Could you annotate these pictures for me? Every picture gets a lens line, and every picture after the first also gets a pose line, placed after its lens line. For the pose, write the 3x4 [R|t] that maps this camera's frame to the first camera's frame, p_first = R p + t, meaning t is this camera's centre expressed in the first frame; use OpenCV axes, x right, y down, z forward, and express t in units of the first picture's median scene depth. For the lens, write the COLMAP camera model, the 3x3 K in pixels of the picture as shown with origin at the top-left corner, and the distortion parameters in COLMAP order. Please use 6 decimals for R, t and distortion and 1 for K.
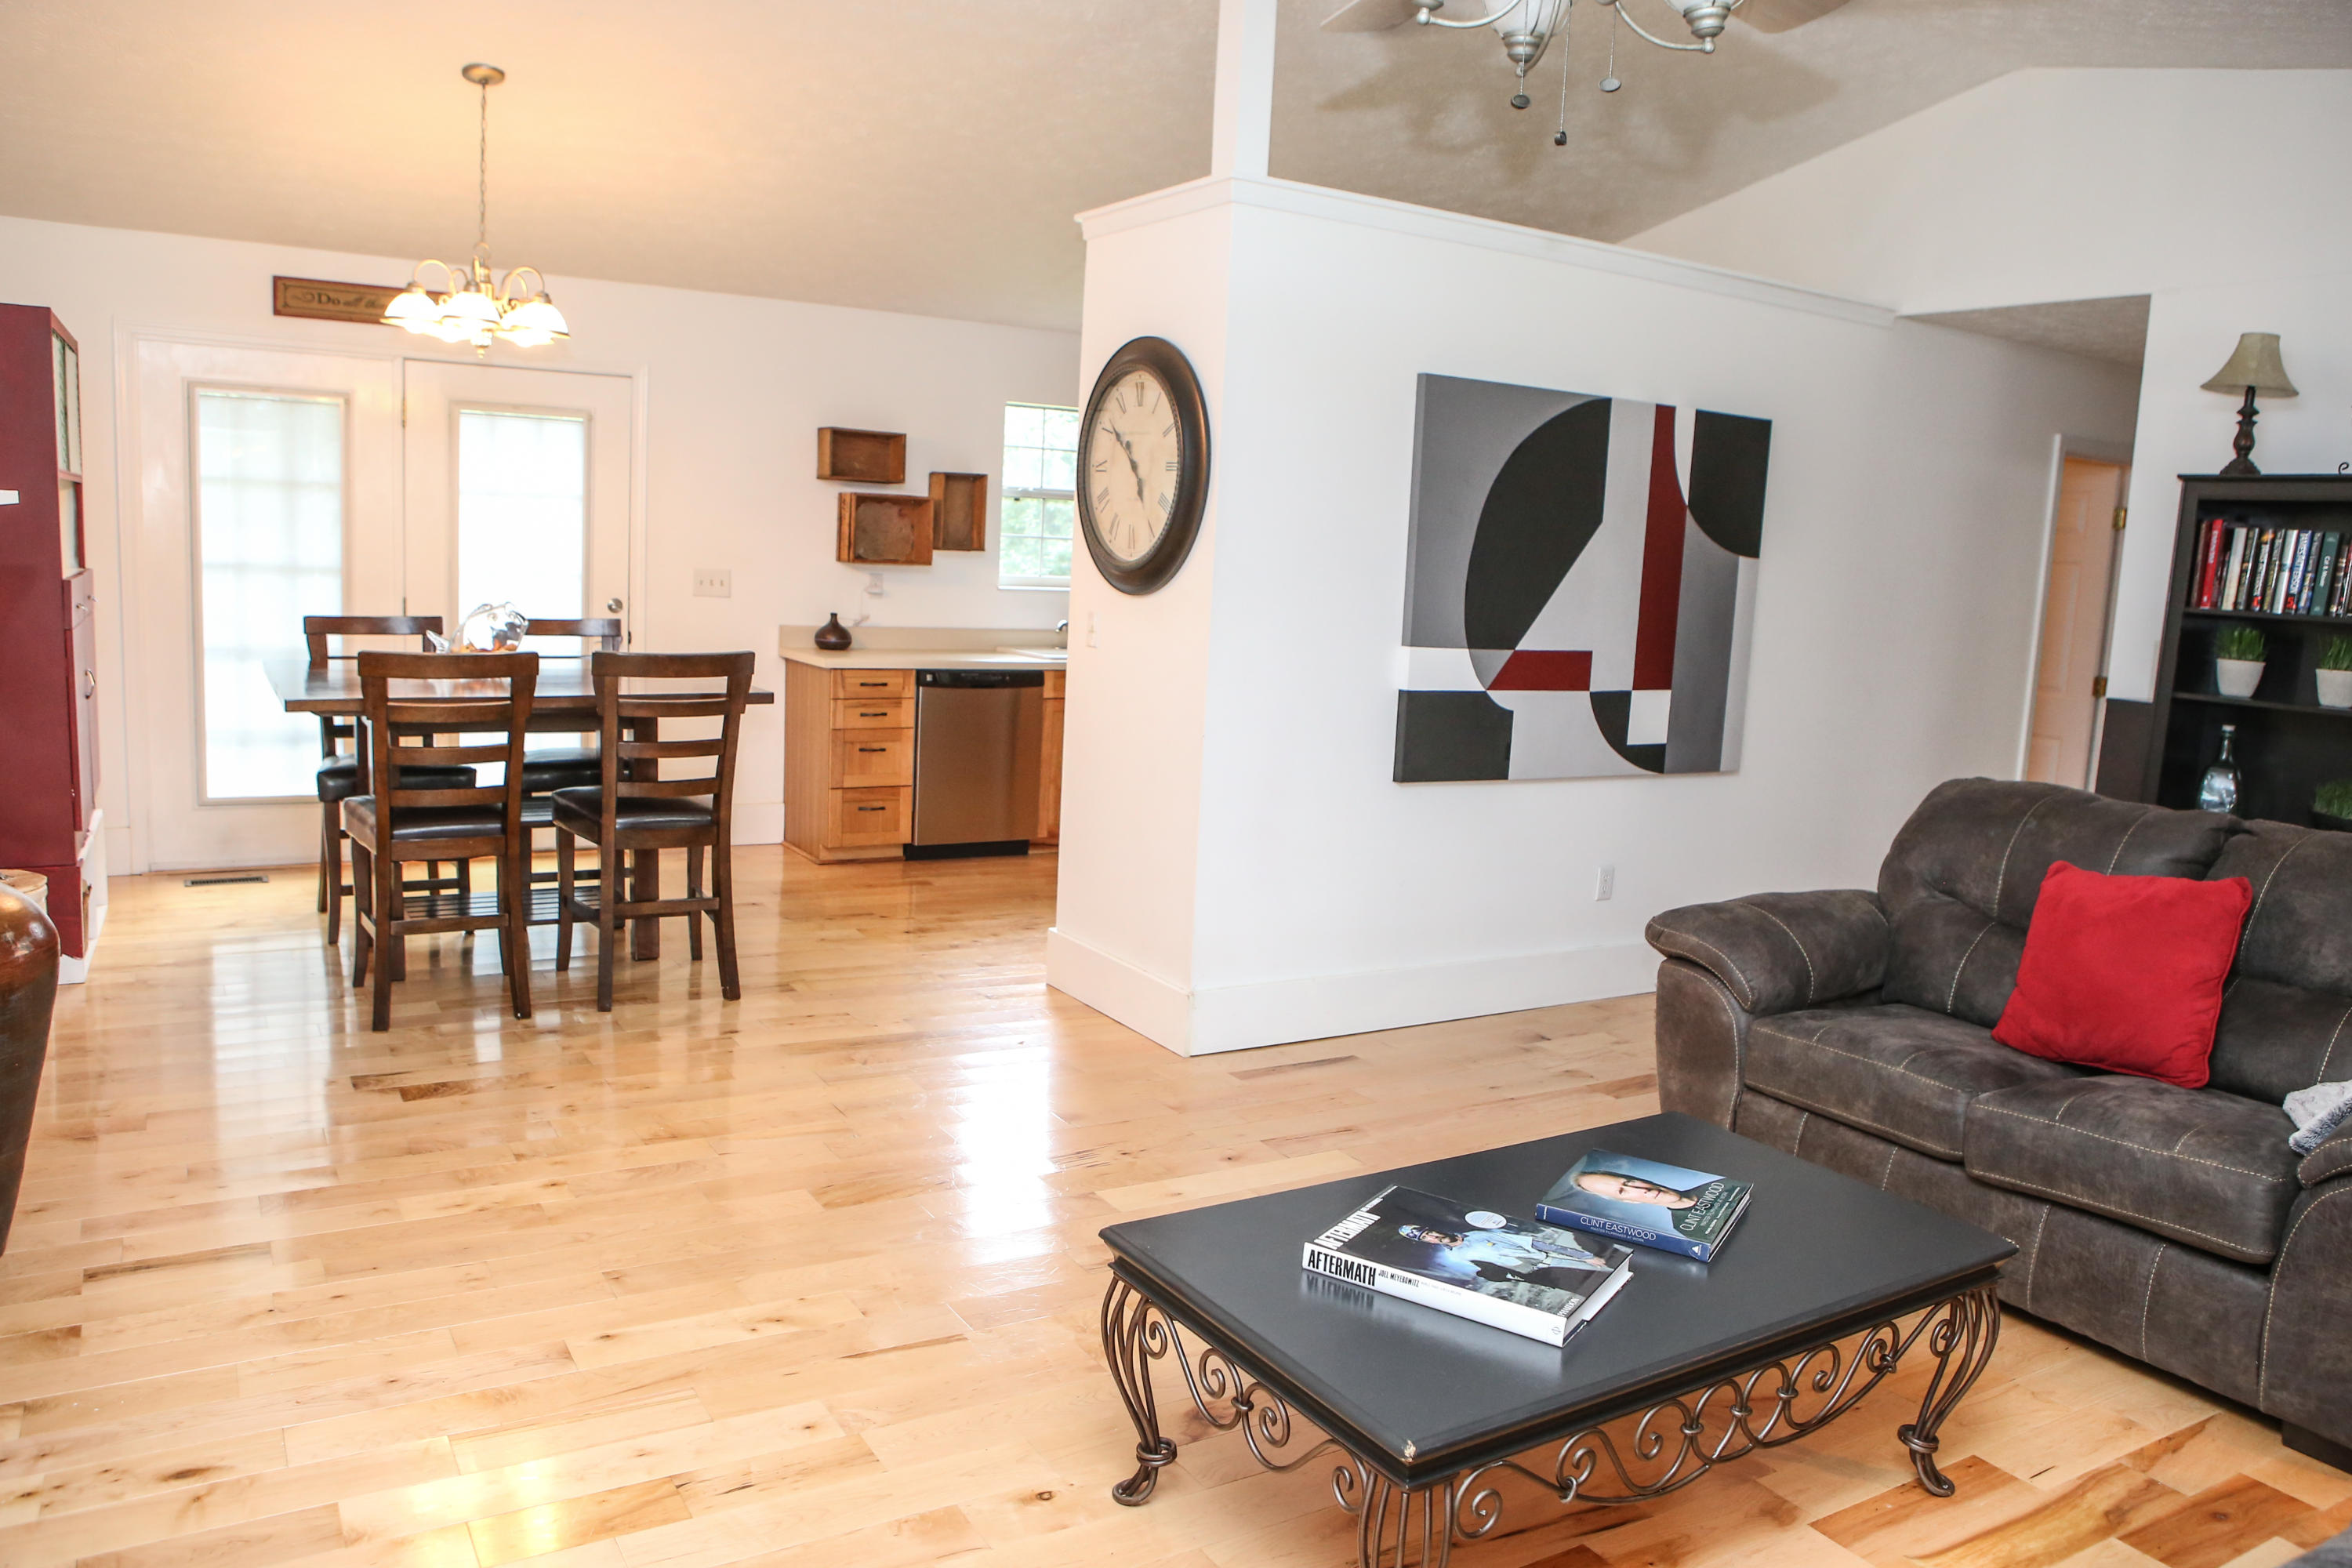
lens RADIAL K [[1702.1, 0, 1176.0], [0, 1702.1, 784.0], [0, 0, 1]] dist [-0.116586, 0.096931]
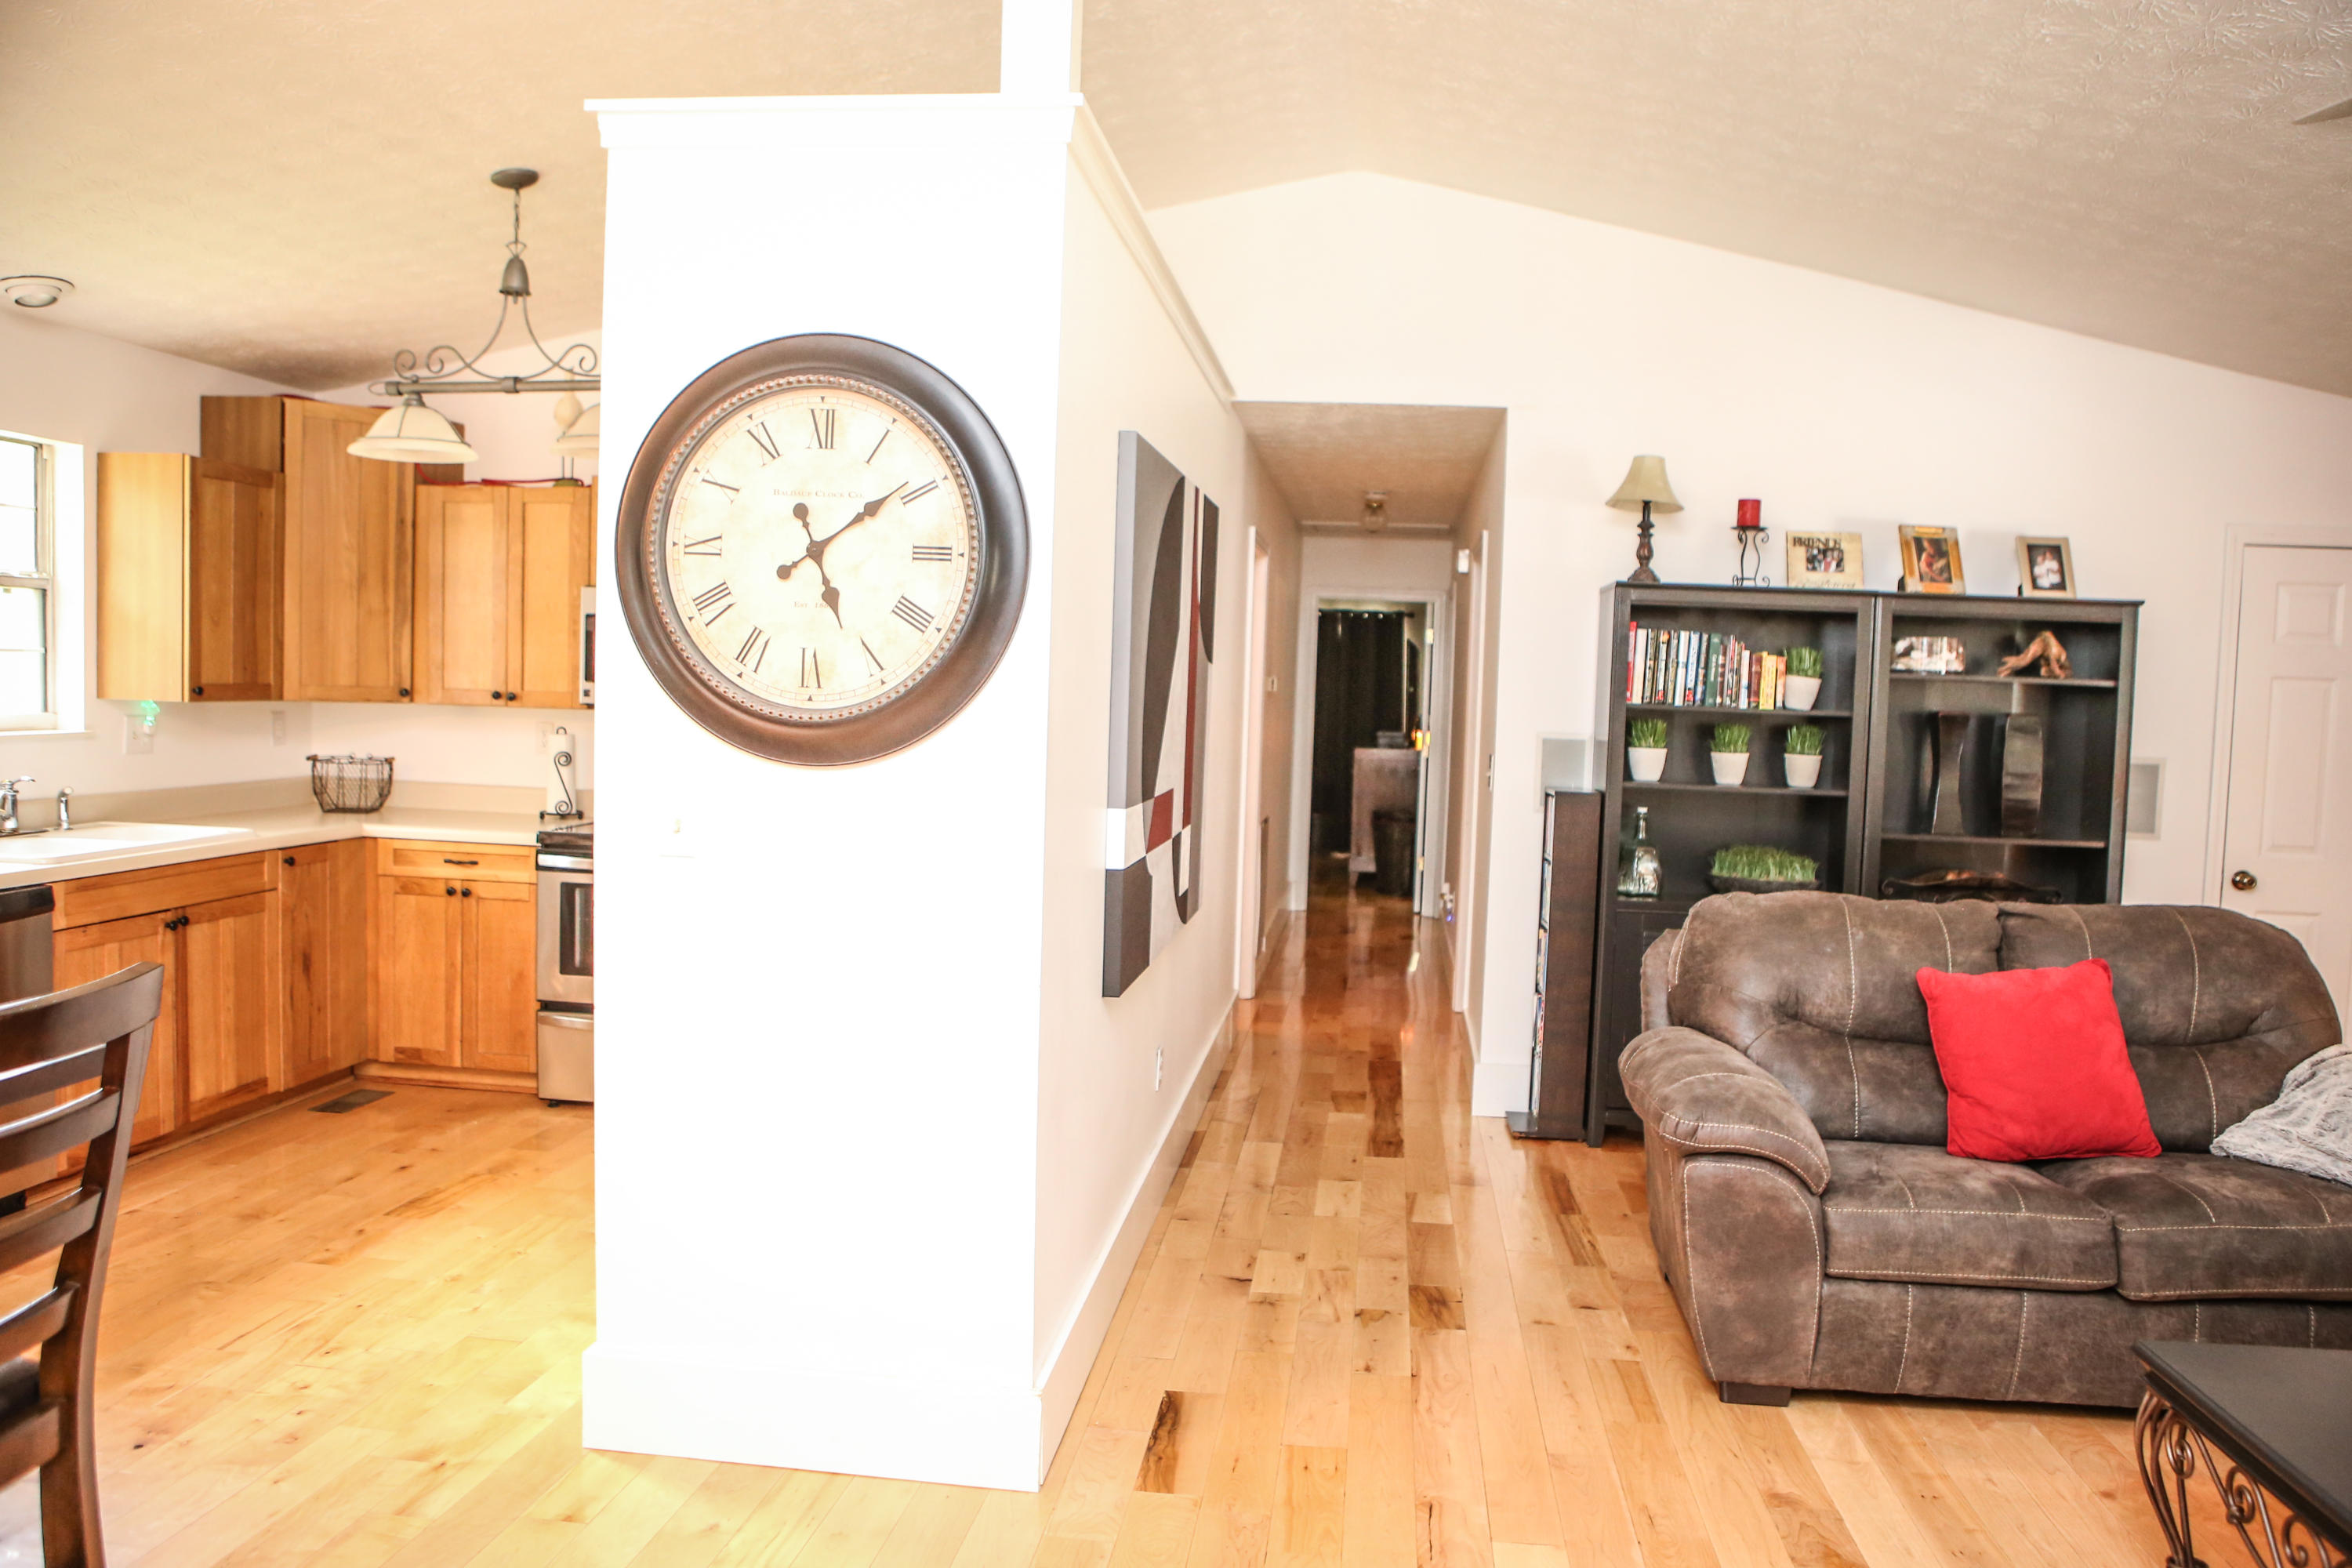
lens RADIAL K [[1661.5, 0, 1205.5], [0, 1661.5, 777.9], [0, 0, 1]] dist [-0.103537, 0.075481]
pose [[0.607538, -0.077369, 0.790514, -0.406504], [0.108854, 0.993964, 0.013623, -0.101581], [-0.786797, 0.077774, 0.612293, 0.551241]]
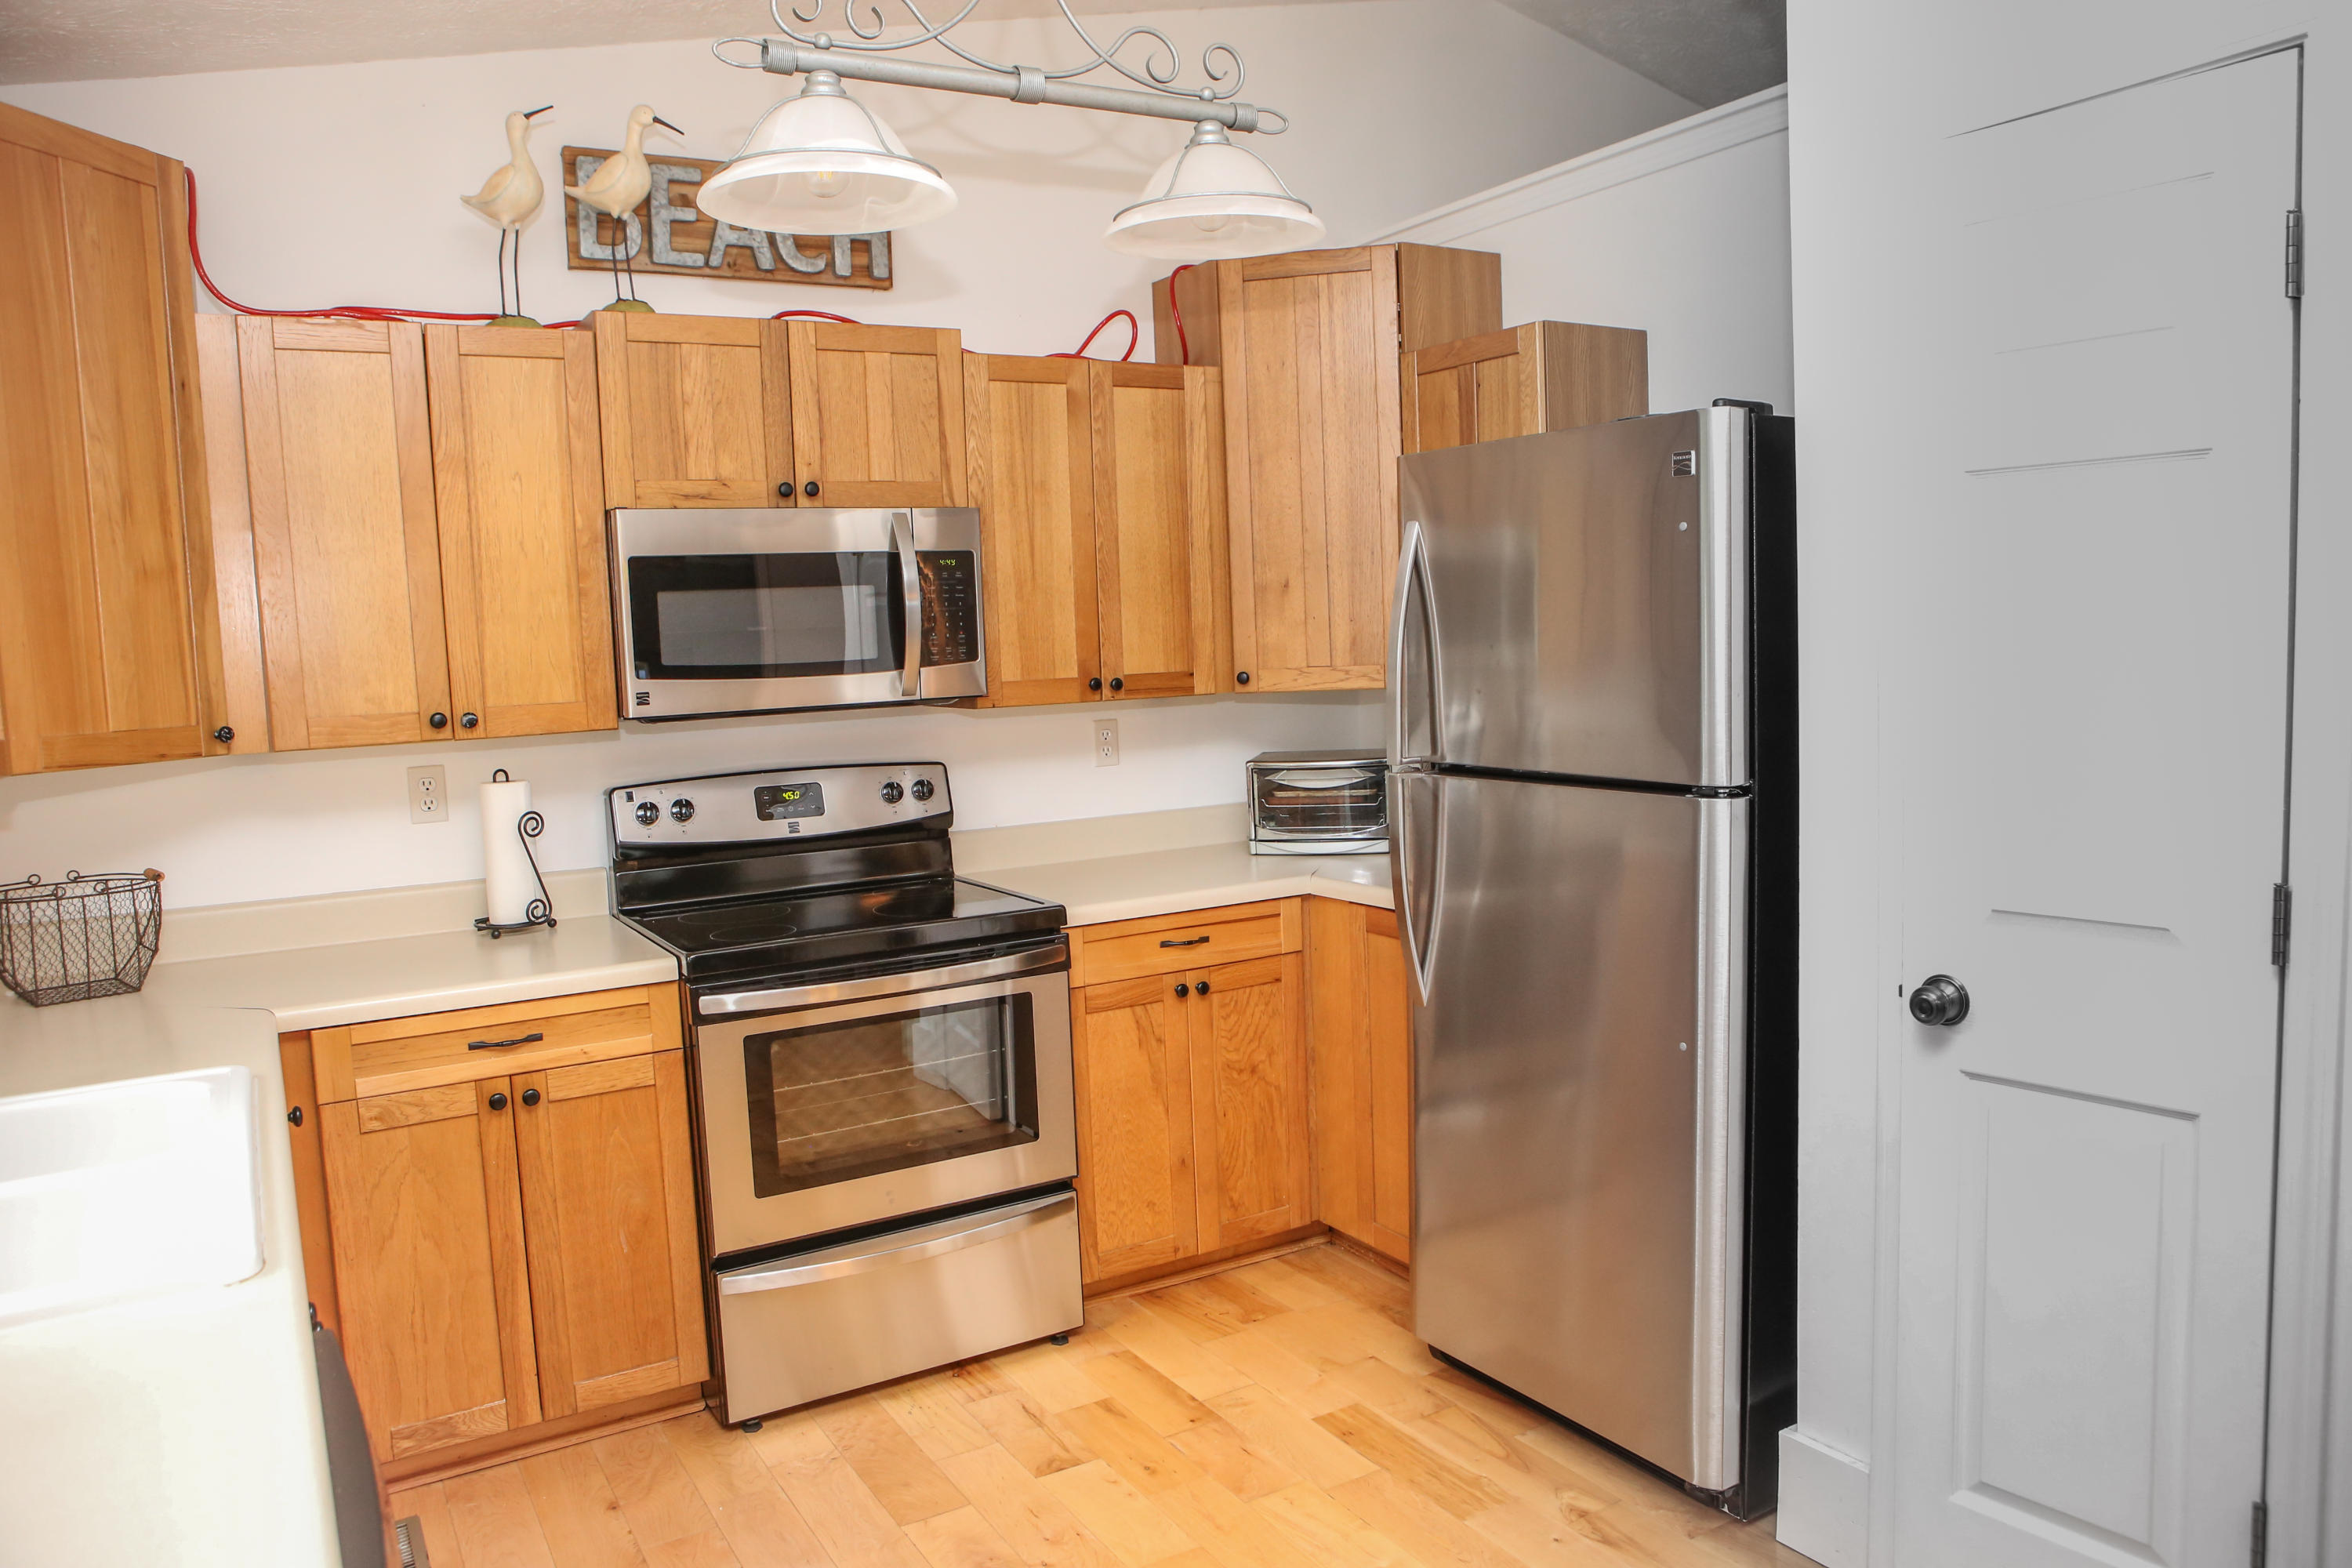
lens RADIAL K [[1627.6, 0, 1193.2], [0, 1627.6, 778.2], [0, 0, 1]] dist [-0.106443, 0.081579]
pose [[-0.006928, -0.142155, 0.989820, -0.388459], [0.176443, 0.974140, 0.141138, -0.210575], [-0.984287, 0.175624, 0.018334, 1.355370]]
